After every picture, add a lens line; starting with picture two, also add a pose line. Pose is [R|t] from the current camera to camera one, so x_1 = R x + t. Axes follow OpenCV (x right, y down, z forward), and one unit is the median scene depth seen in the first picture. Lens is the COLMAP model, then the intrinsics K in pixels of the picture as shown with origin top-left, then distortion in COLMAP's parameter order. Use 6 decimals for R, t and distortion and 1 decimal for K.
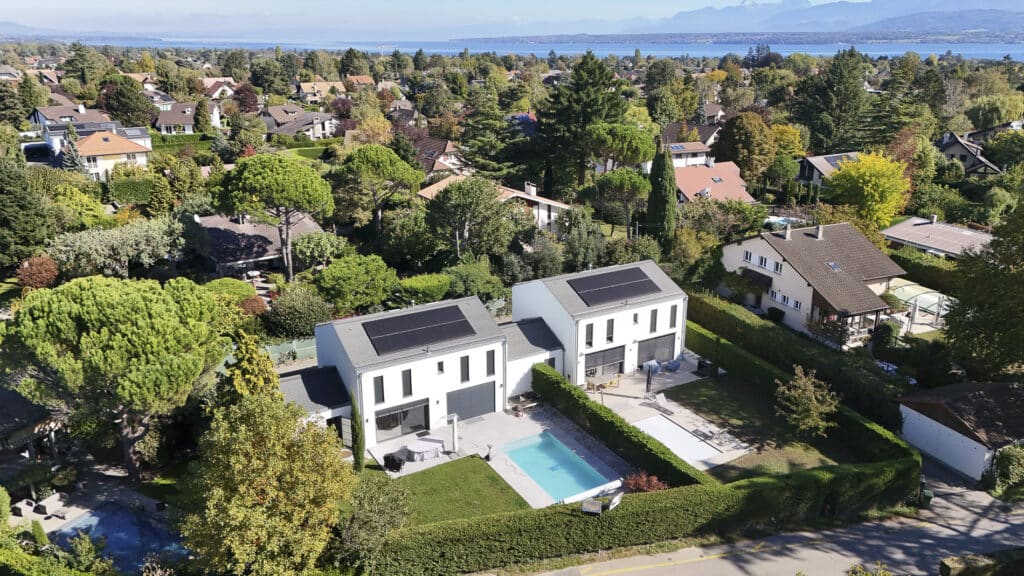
lens RADIAL K [[761.2, 0, 512.0], [0, 761.2, 288.0], [0, 0, 1]] dist [0.082483, -0.071482]
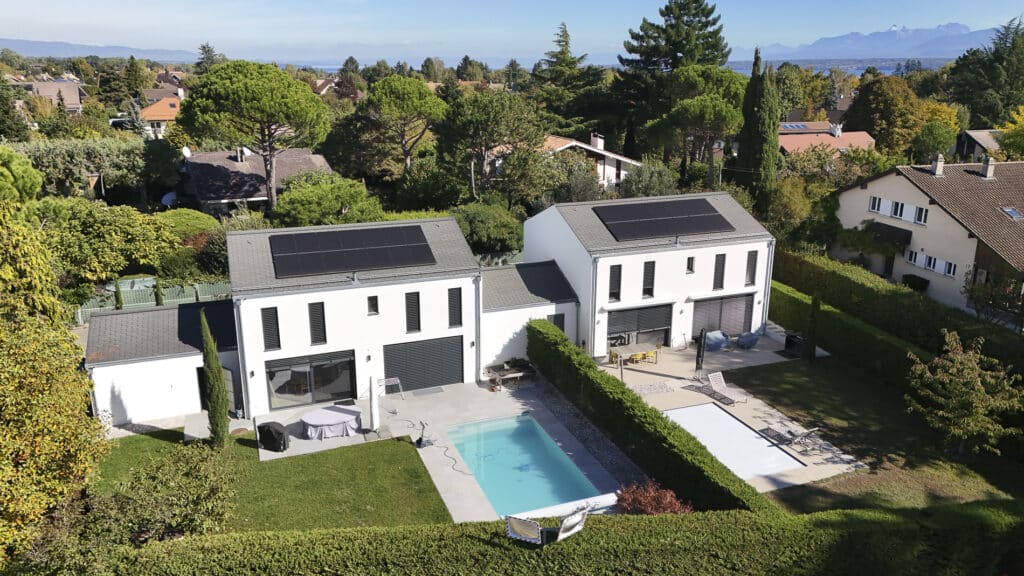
lens RADIAL K [[761.2, 0, 512.0], [0, 761.2, 288.0], [0, 0, 1]] dist [0.082483, -0.071482]
pose [[0.986941, 0.049621, -0.153249, 0.114880], [-0.054524, 0.998121, -0.027952, 0.090838], [0.151574, 0.035943, 0.987792, 0.320293]]
